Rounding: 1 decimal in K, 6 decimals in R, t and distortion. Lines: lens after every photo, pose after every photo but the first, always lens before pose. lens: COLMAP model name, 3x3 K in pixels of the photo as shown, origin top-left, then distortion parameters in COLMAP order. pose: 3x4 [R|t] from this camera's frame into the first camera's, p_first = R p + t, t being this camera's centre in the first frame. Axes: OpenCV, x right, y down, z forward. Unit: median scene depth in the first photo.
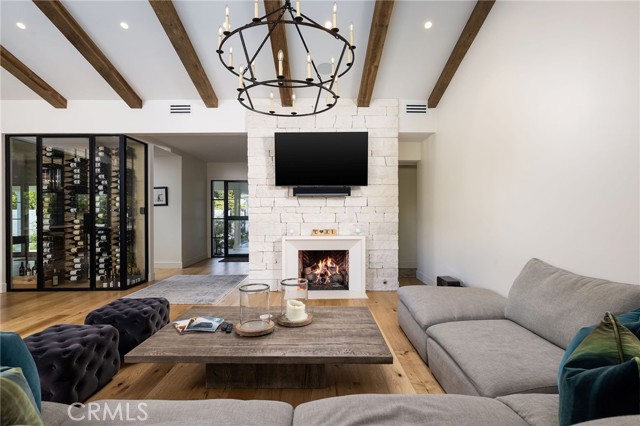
lens RADIAL K [[315.5, 0, 320.0], [0, 315.5, 213.0], [0, 0, 1]] dist [-0.000556, -0.000053]
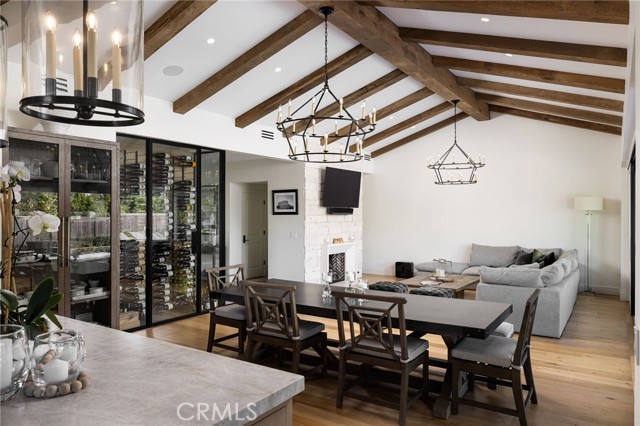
lens RADIAL K [[446.5, 0, 320.0], [0, 446.5, 213.0], [0, 0, 1]] dist [-0.002518, -0.002467]
pose [[0.562667, 0.005638, 0.826664, -1.508540], [-0.002210, 0.999983, -0.005316, -0.044045], [-0.826680, 0.001164, 0.562670, -0.029658]]
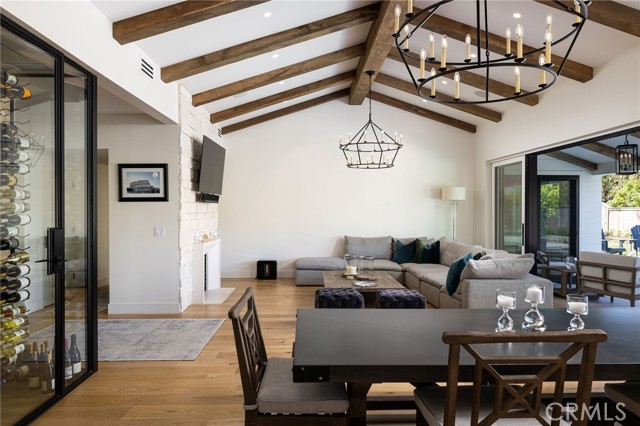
lens RADIAL K [[419.9, 0, 320.0], [0, 419.9, 213.0], [0, 0, 1]] dist [-0.001968, 0.002174]
pose [[-0.021830, -0.002559, 0.999758, -1.250319], [-0.000313, 0.999997, 0.002553, -0.020762], [-0.999762, -0.000257, -0.021830, 0.599917]]
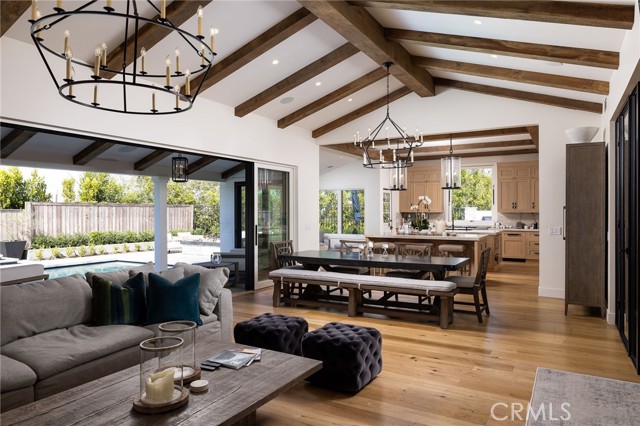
lens RADIAL K [[430.3, 0, 320.0], [0, 430.3, 213.0], [0, 0, 1]] dist [-0.004171, -0.001642]
pose [[-0.505506, 0.008331, -0.862783, 0.258622], [0.003052, 0.999964, 0.007868, -0.031698], [0.862818, 0.001344, -0.505513, 0.845625]]
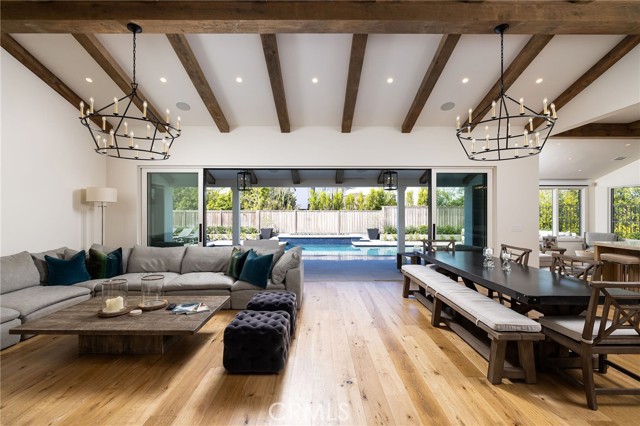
lens RADIAL K [[296.2, 0, 320.0], [0, 296.2, 213.0], [0, 0, 1]] dist [-0.003047, -0.000236]
pose [[-0.999973, 0.003866, 0.006191, -0.439866], [0.003899, 0.999978, 0.005308, -0.030245], [-0.006170, 0.005332, -0.999967, 1.054979]]
